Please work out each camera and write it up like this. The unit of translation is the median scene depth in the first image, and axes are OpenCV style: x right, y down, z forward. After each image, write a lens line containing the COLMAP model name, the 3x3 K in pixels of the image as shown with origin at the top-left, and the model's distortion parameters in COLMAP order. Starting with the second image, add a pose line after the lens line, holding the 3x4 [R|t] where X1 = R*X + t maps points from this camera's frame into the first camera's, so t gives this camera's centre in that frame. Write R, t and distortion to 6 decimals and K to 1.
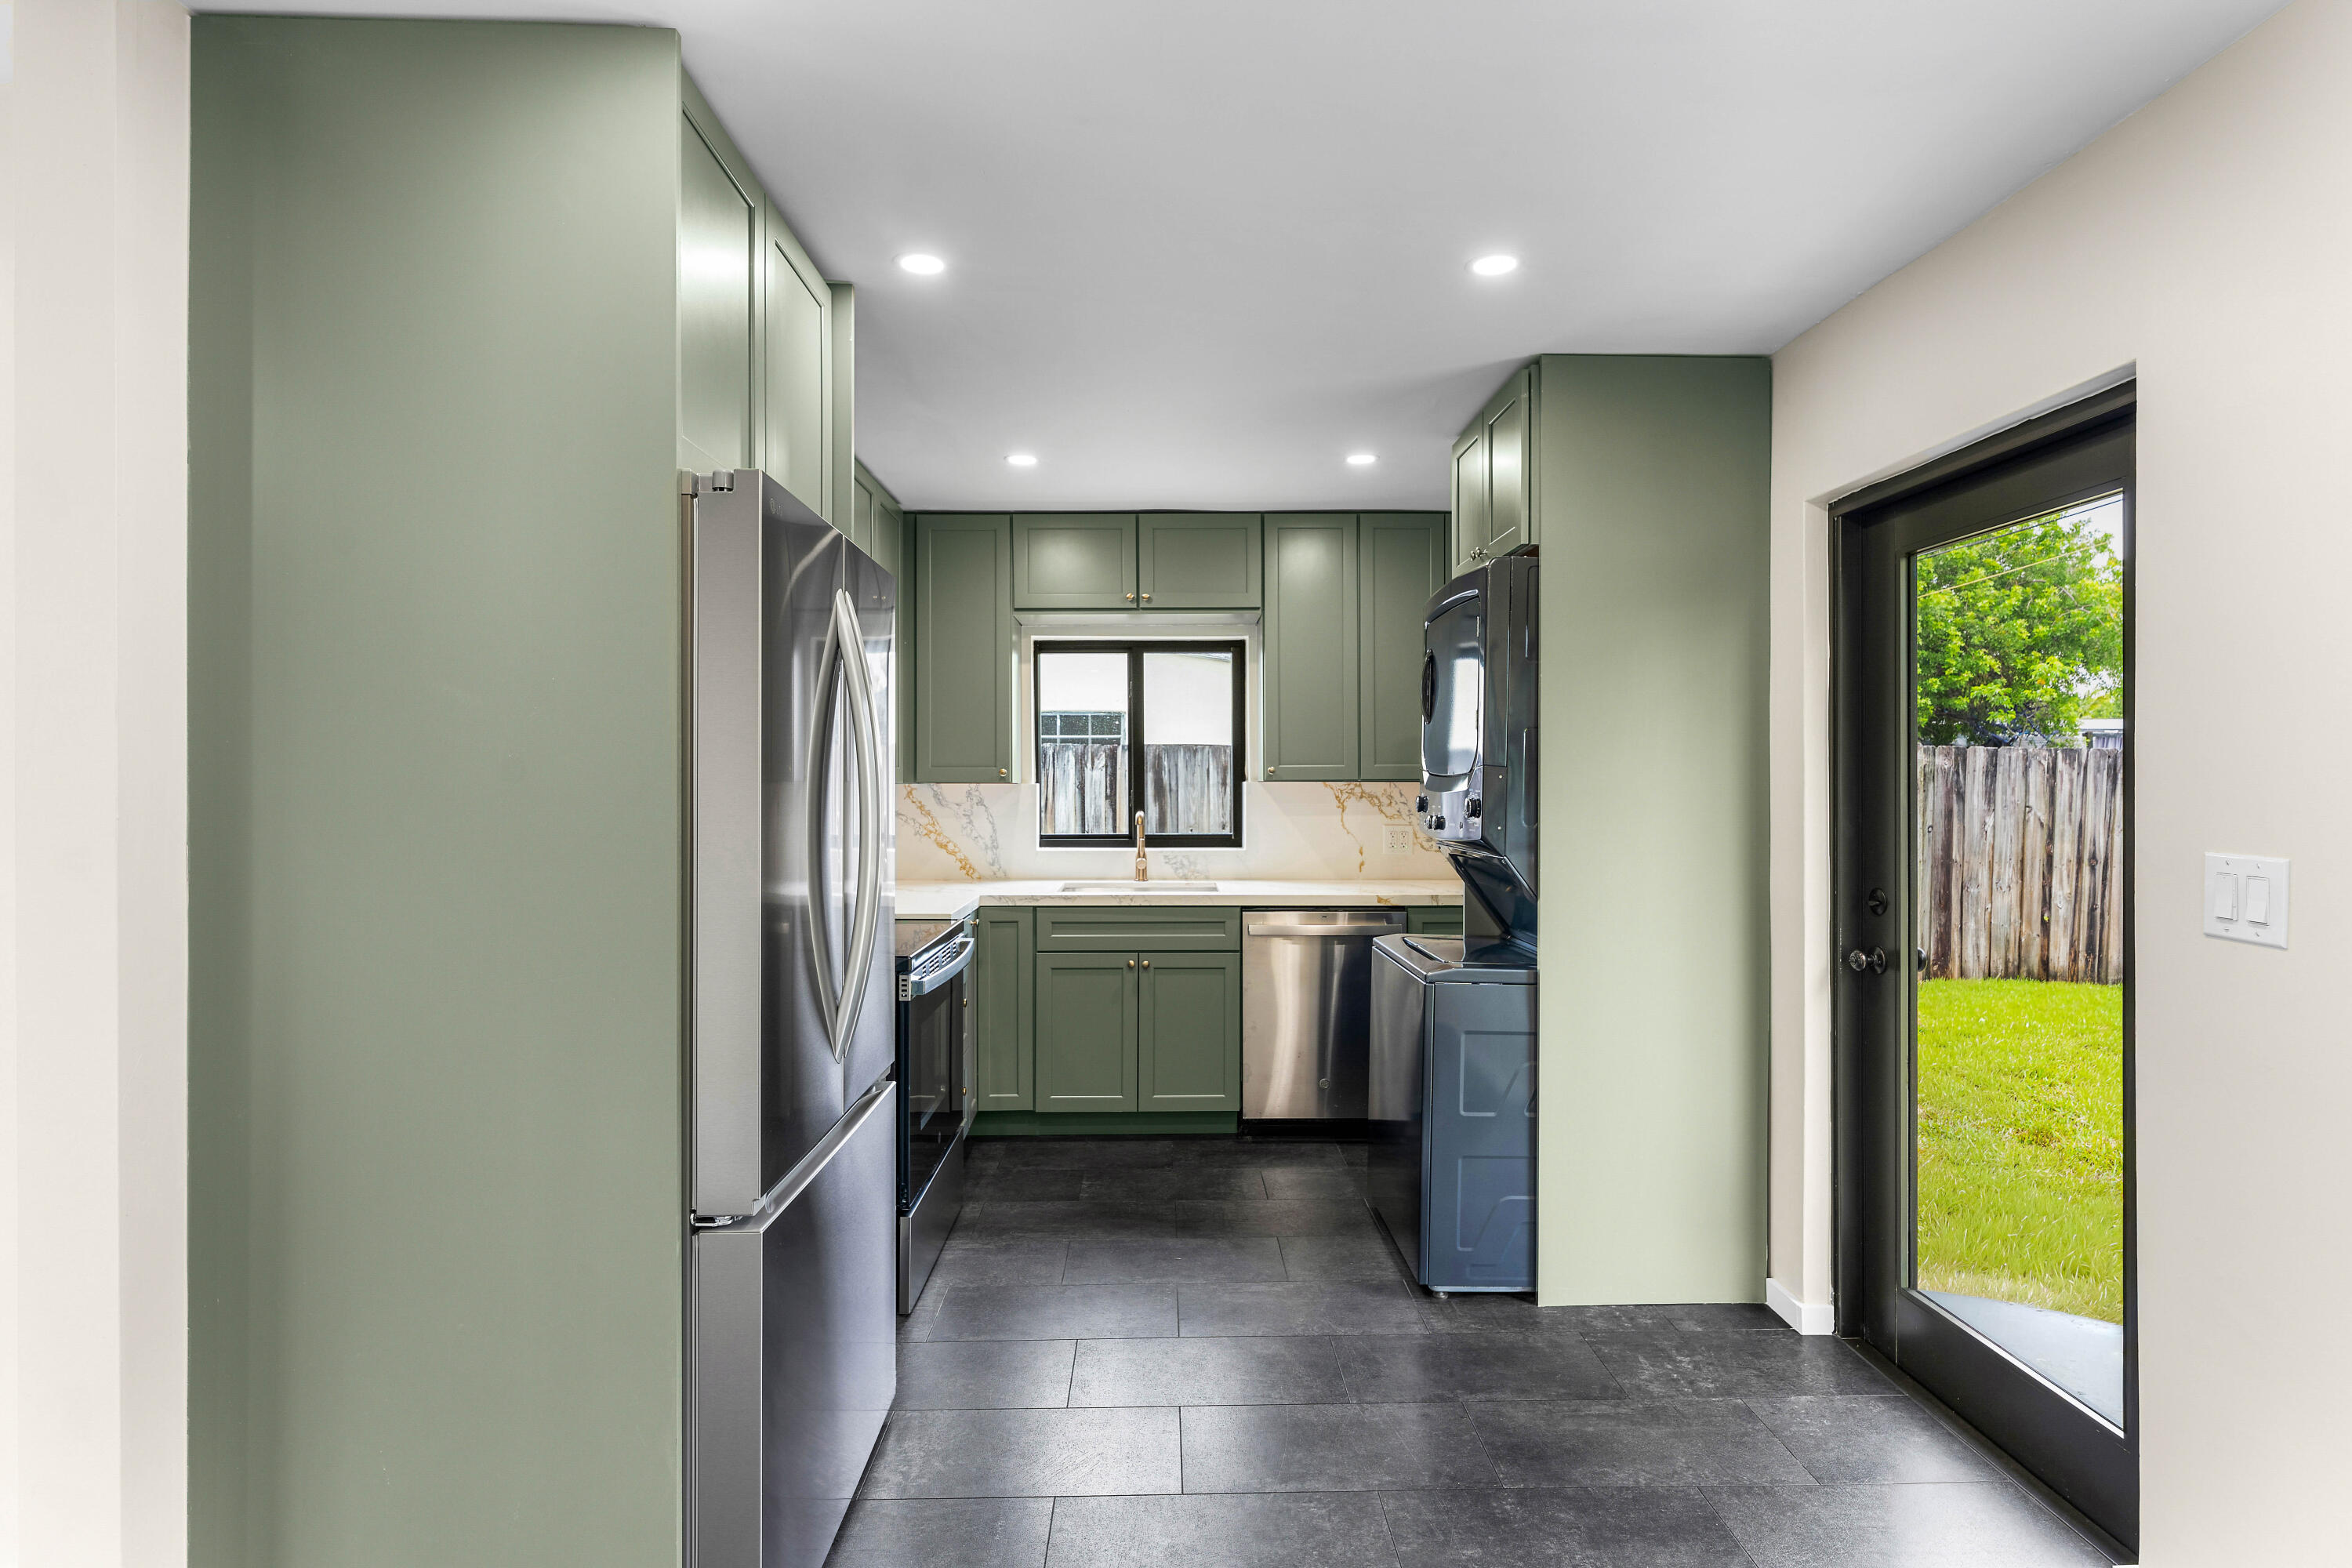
lens RADIAL K [[1145.0, 0, 1182.3], [0, 1145.0, 778.7], [0, 0, 1]] dist [-0.000192, -0.000293]
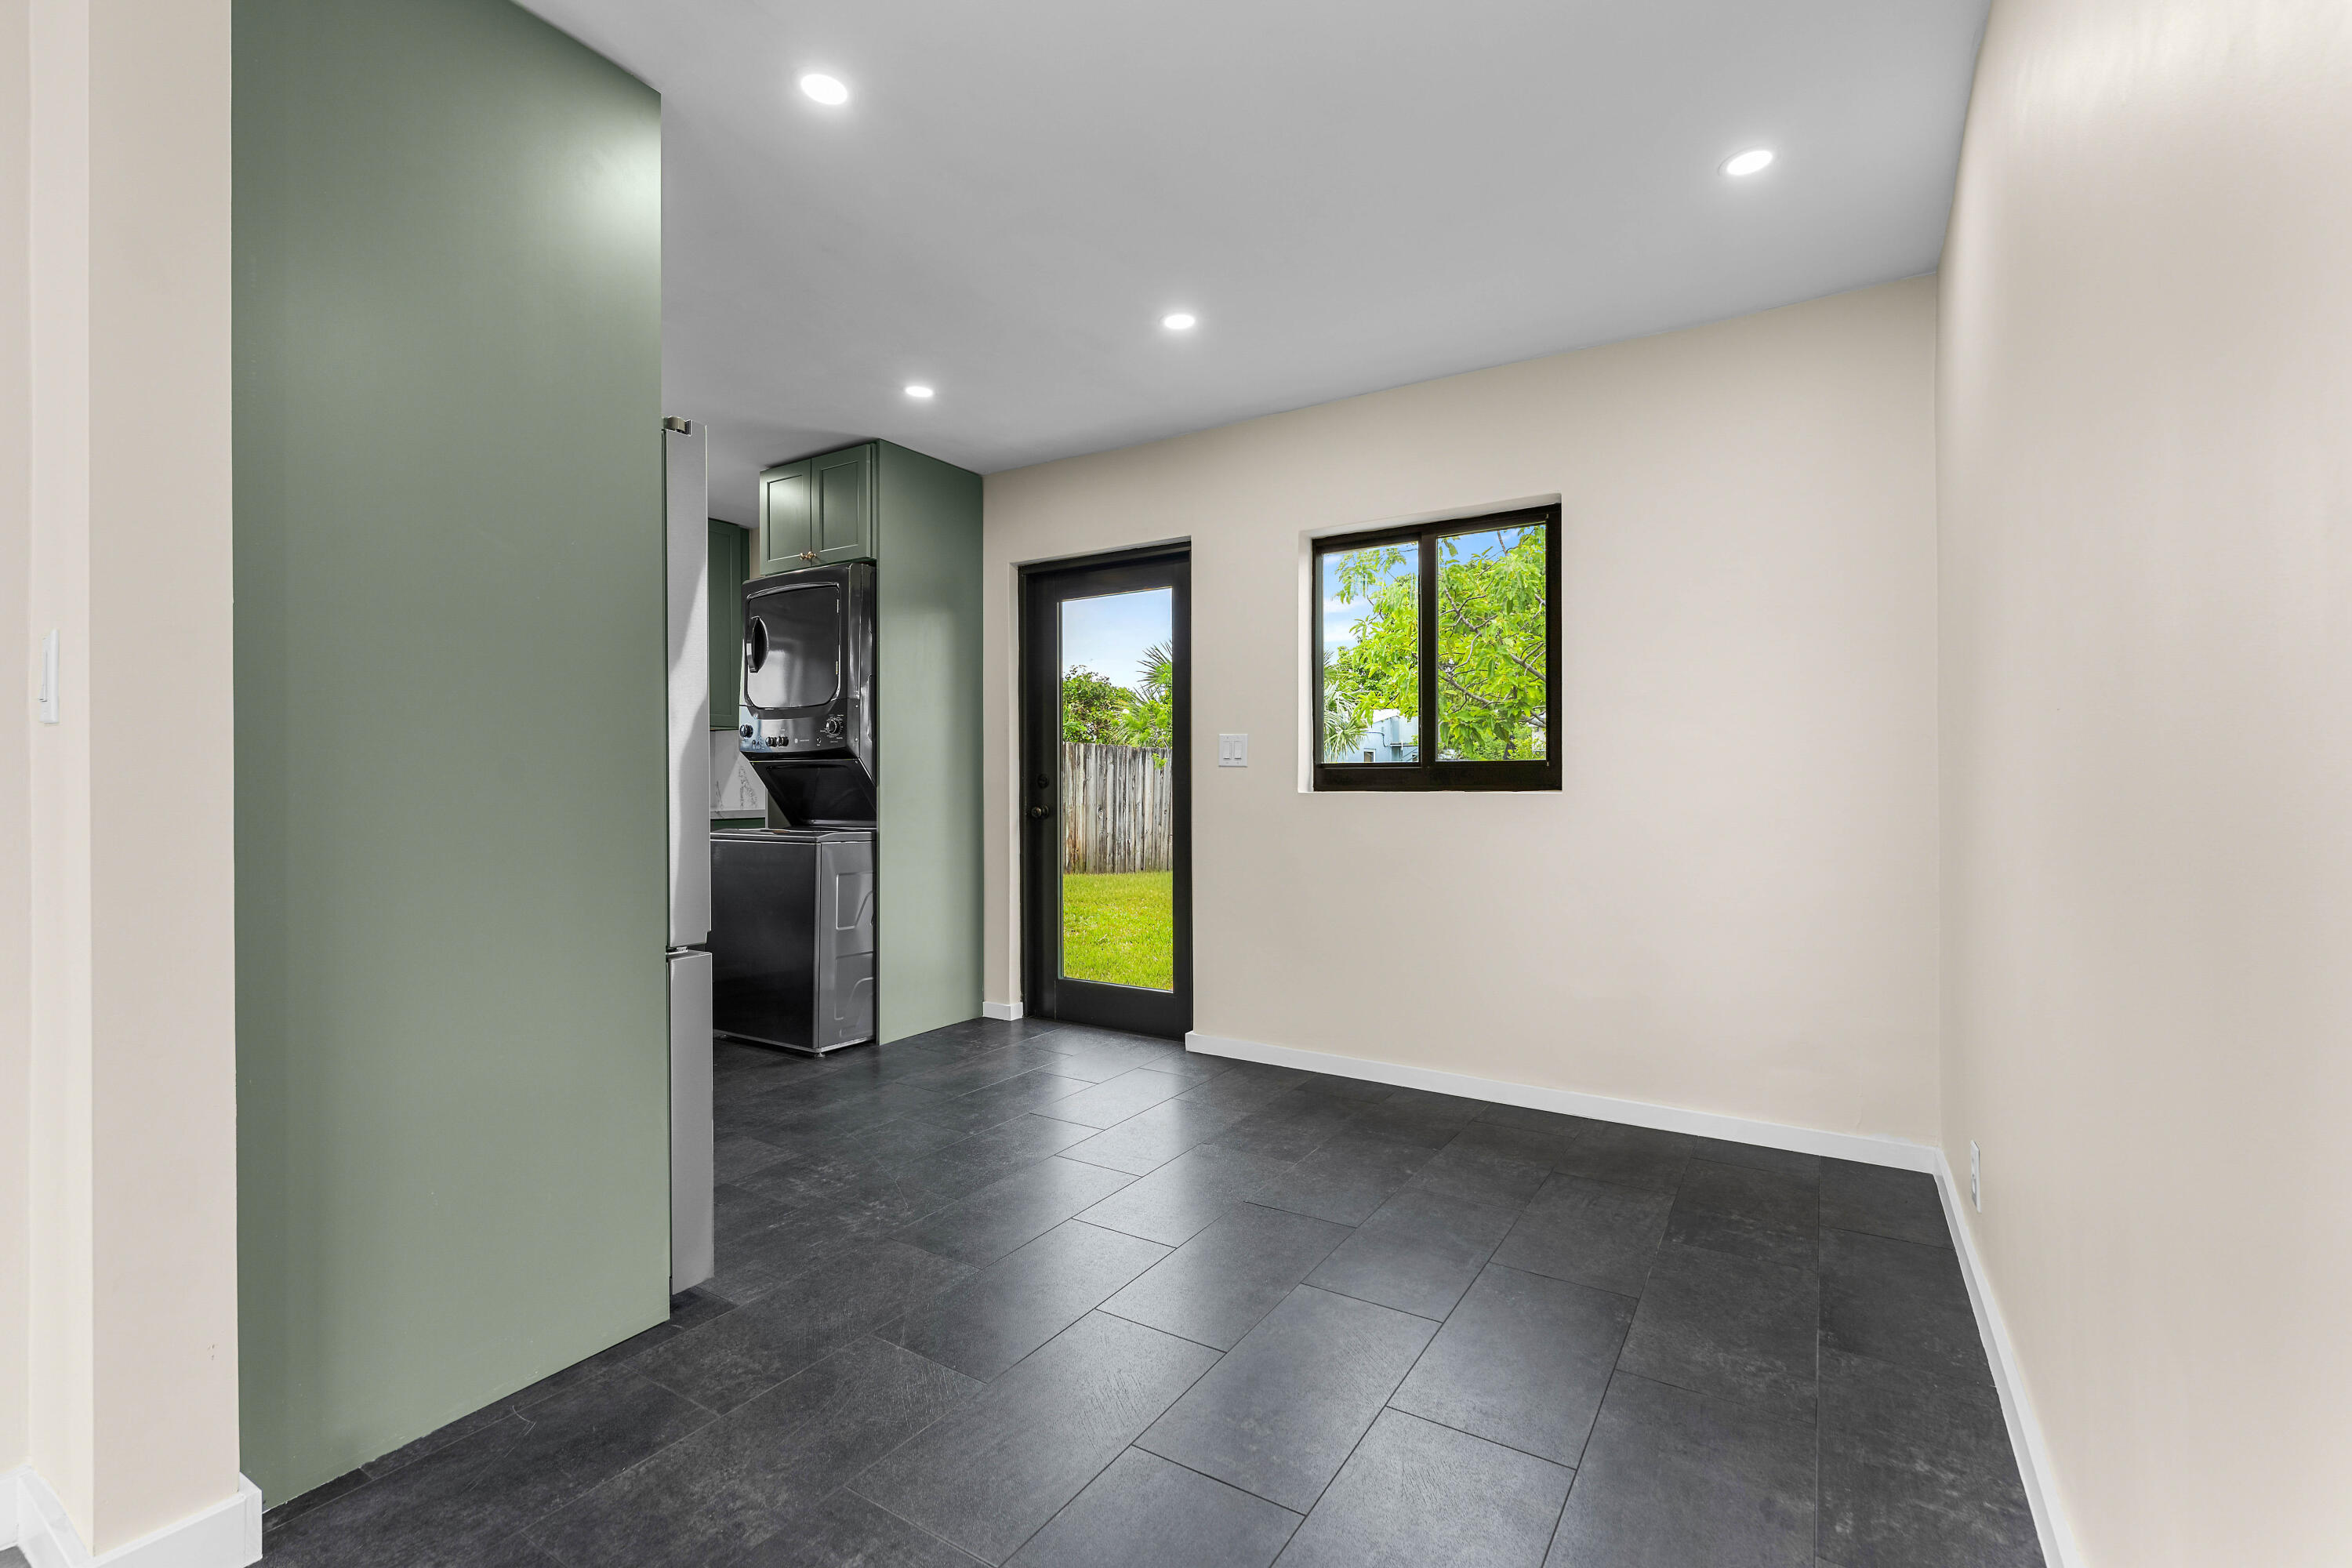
lens RADIAL K [[1008.7, 0, 1167.6], [0, 1008.7, 787.1], [0, 0, 1]] dist [-0.000887, -0.000129]
pose [[0.562657, -0.001841, 0.826688, -0.406293], [0.000635, 0.999998, 0.001795, 0.070443], [-0.826690, -0.000485, 0.562657, -0.067443]]
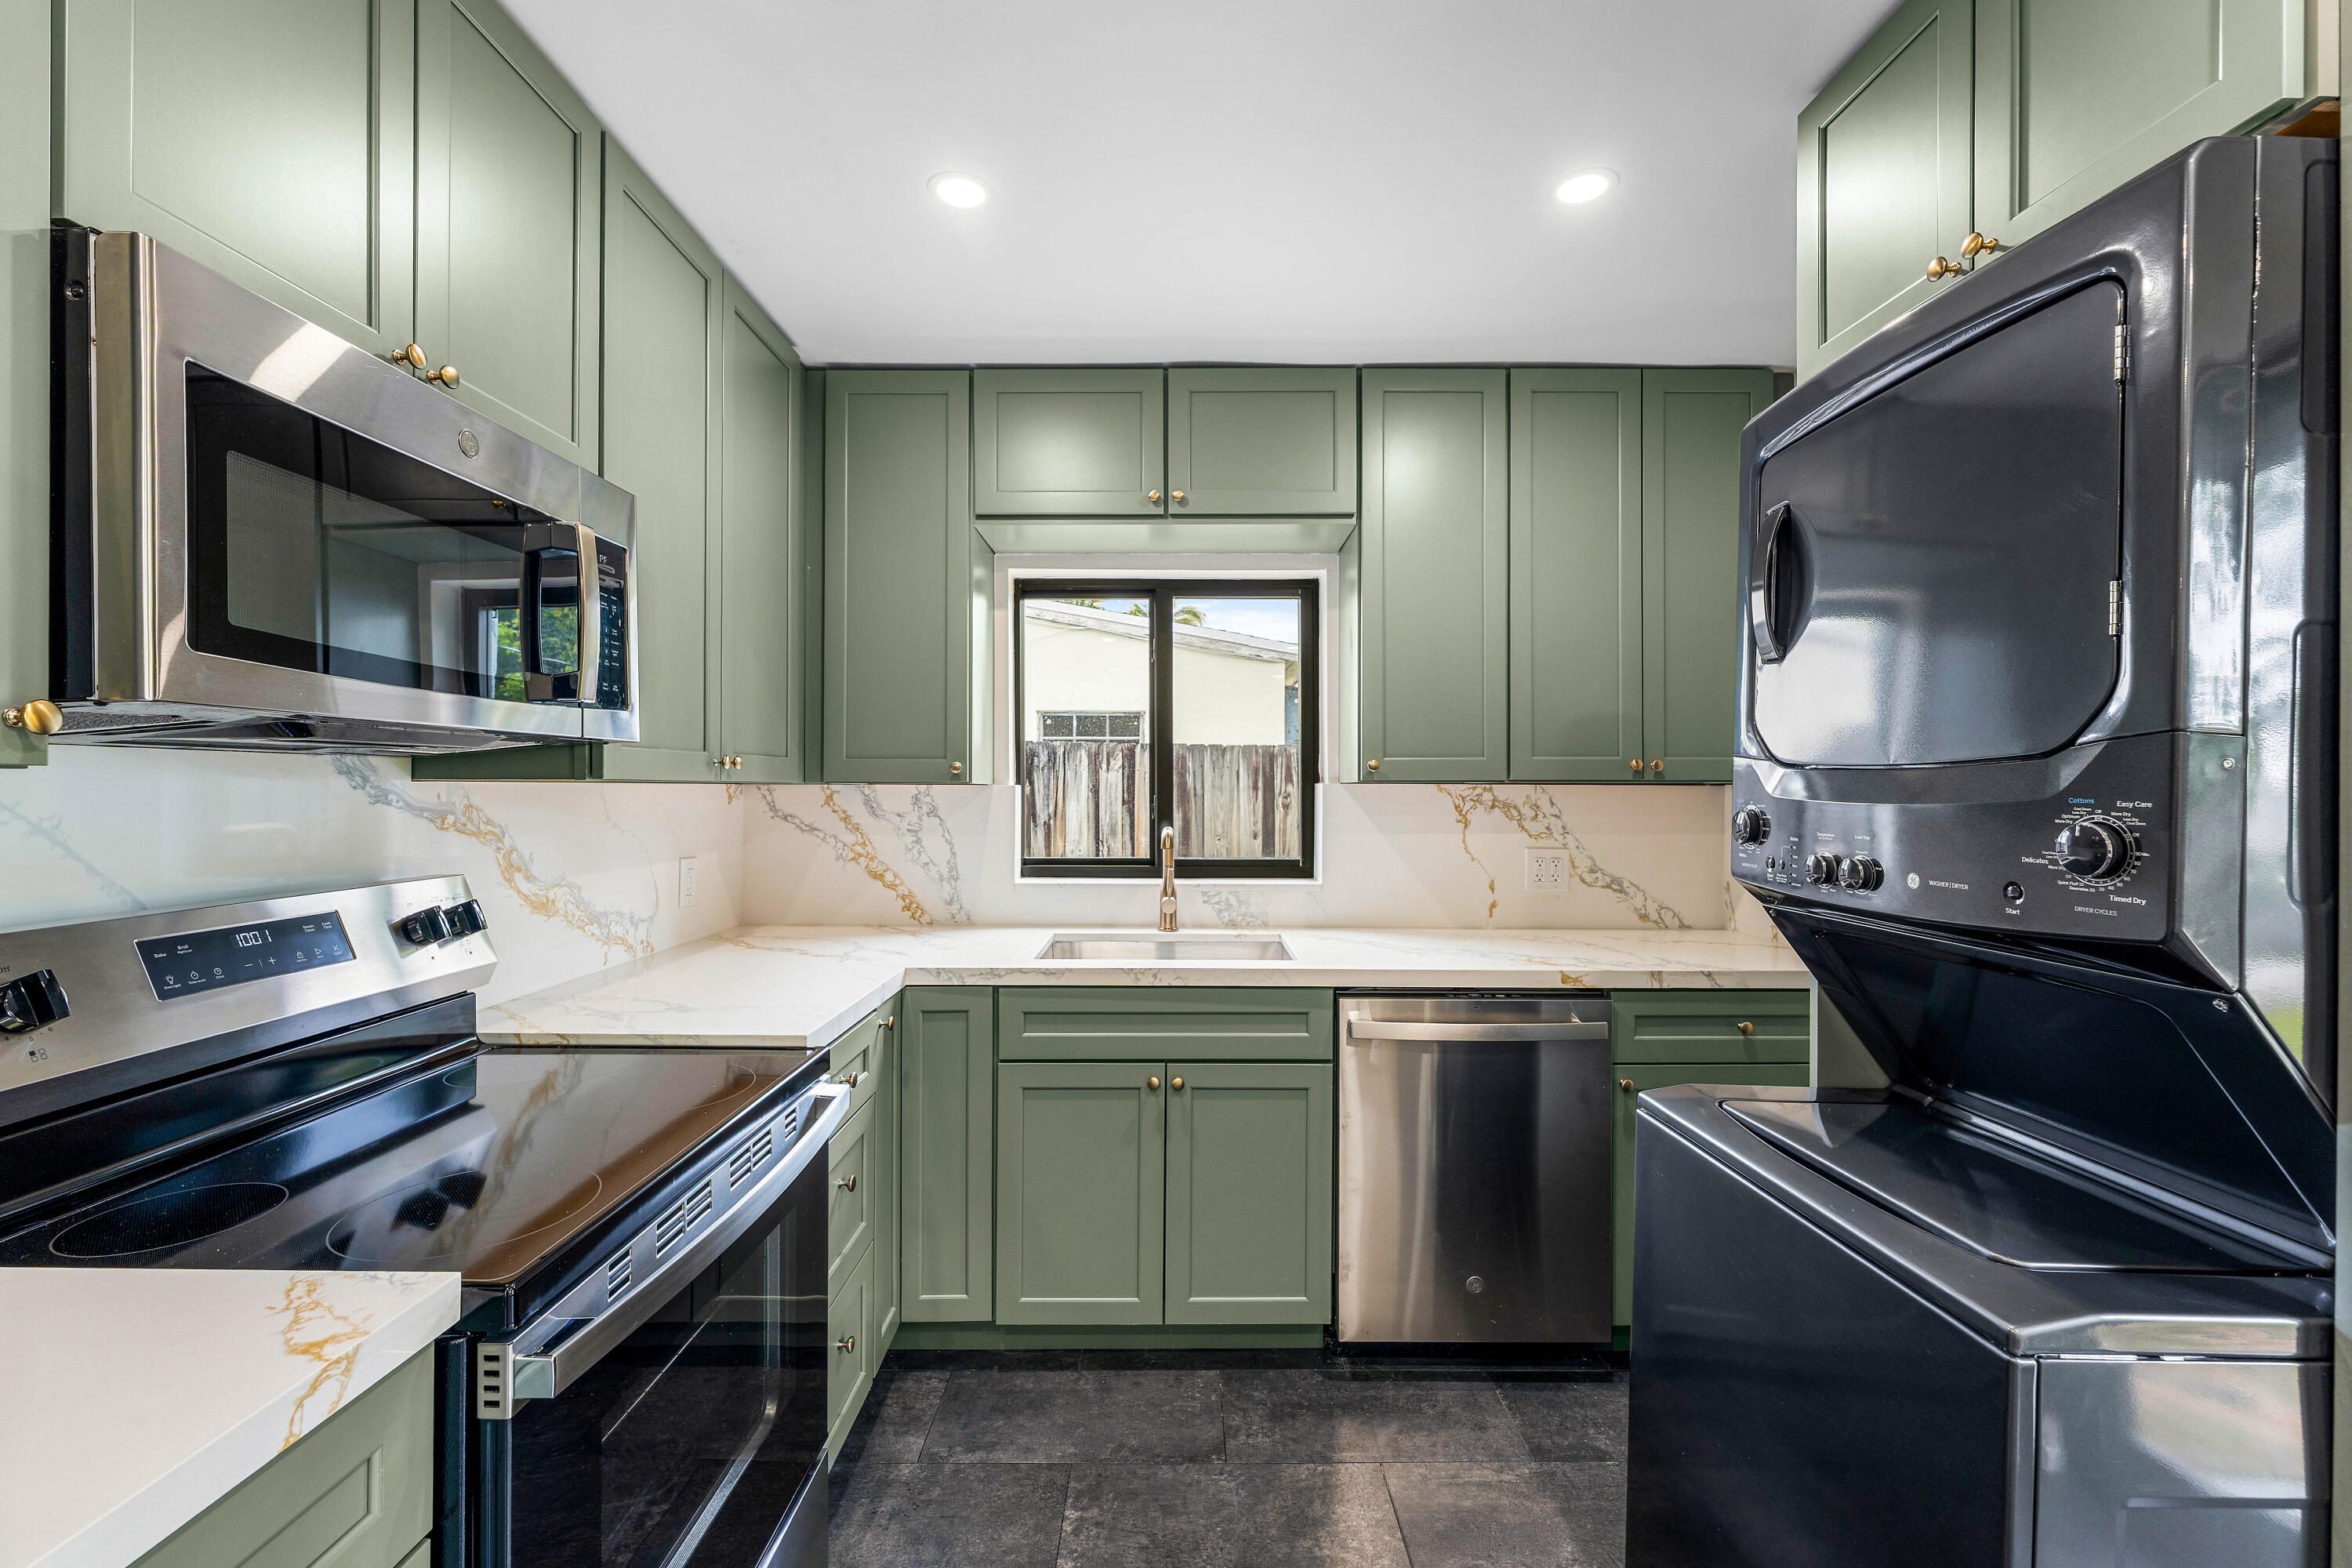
lens RADIAL K [[979.4, 0, 1185.3], [0, 979.4, 784.9], [0, 0, 1]] dist [-0.000154, -0.000332]
pose [[0.999961, 0.003832, -0.007896, -0.024114], [-0.003828, 0.999993, 0.000488, 0.003948], [0.007898, -0.000458, 0.999969, 0.472788]]
